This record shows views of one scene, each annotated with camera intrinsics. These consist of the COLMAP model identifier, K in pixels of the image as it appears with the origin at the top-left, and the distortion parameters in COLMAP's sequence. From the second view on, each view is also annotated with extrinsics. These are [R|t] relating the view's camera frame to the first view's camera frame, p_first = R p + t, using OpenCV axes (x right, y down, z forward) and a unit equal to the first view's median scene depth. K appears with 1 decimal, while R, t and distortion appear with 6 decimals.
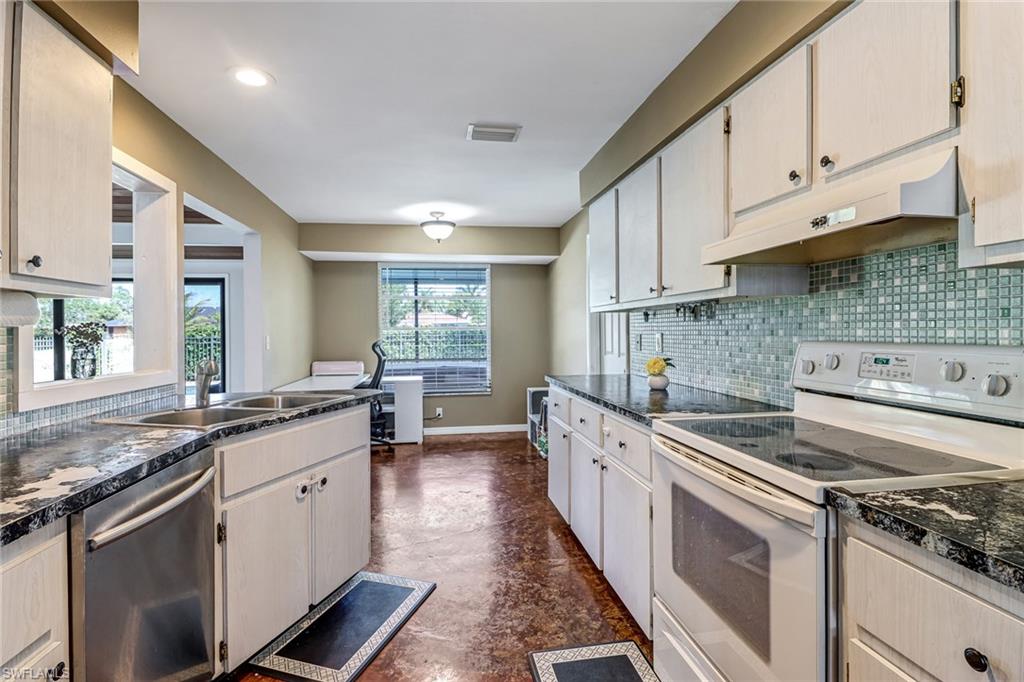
lens RADIAL K [[486.4, 0, 525.2], [0, 486.4, 329.9], [0, 0, 1]] dist [-0.000660, -0.000344]
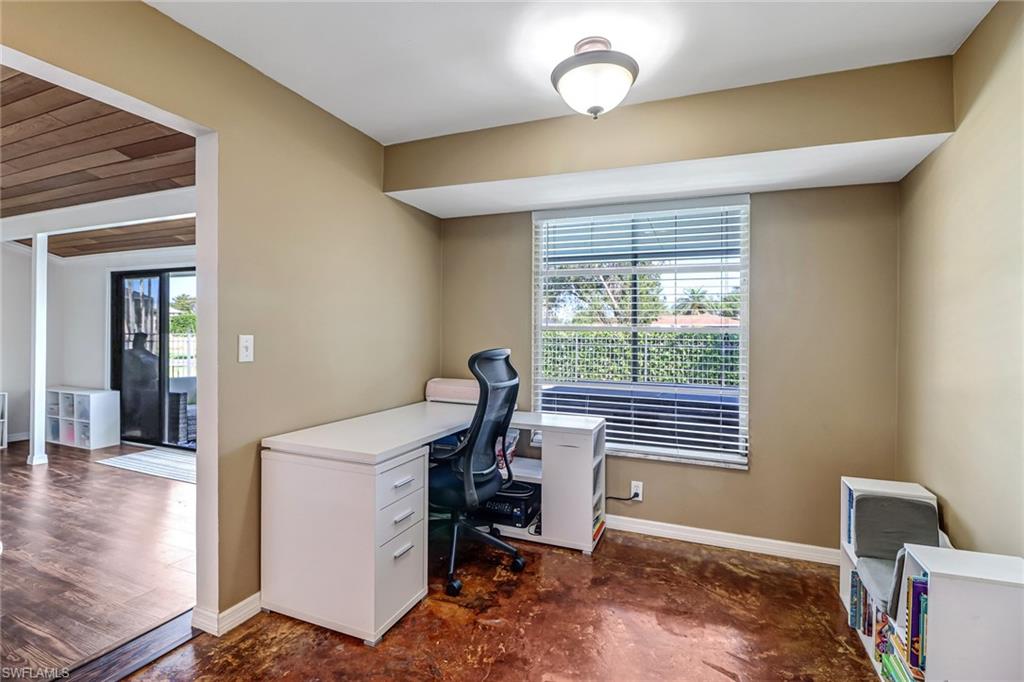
lens RADIAL K [[495.5, 0, 509.2], [0, 495.5, 326.0], [0, 0, 1]] dist [-0.002682, -0.000531]
pose [[0.836427, 0.008859, -0.548007, -0.003617], [-0.018900, 0.999741, -0.012684, 0.004895], [0.547753, 0.020966, 0.836378, 0.509744]]
